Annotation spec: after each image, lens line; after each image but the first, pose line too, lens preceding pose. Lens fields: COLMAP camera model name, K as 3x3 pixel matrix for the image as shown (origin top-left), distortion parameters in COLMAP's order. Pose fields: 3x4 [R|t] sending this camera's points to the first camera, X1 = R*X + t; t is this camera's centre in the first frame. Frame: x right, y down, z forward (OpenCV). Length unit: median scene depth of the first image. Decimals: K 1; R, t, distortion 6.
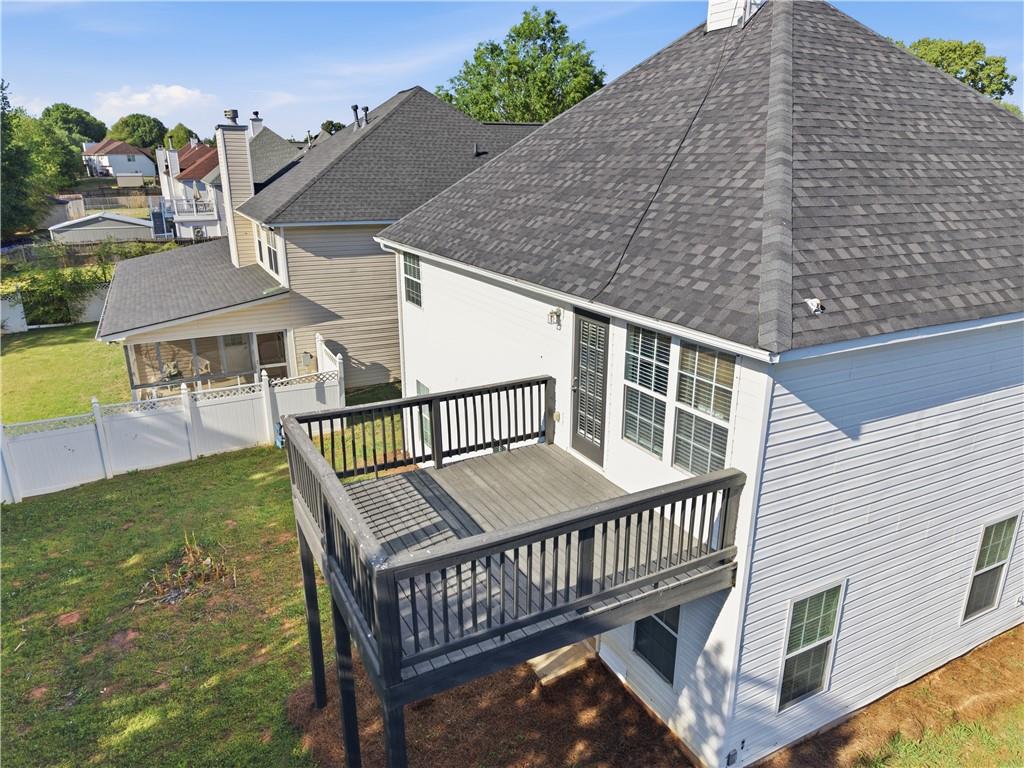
lens RADIAL K [[686.5, 0, 512.0], [0, 686.5, 384.0], [0, 0, 1]] dist [-0.002347, -0.001927]
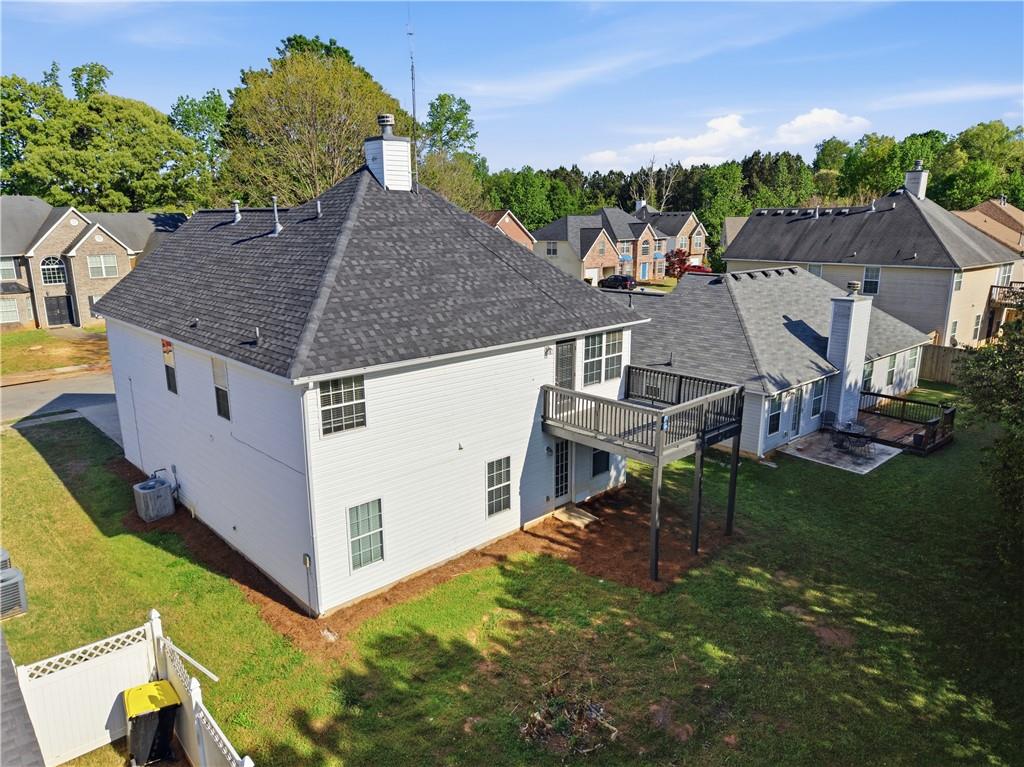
lens RADIAL K [[686.5, 0, 512.0], [0, 686.5, 383.5], [0, 0, 1]] dist [-0.002347, -0.001927]
pose [[-0.258628, -0.226395, 0.939072, -1.890799], [0.301775, 0.904555, 0.301184, -0.683671], [-0.917629, 0.361284, -0.165623, 1.600866]]
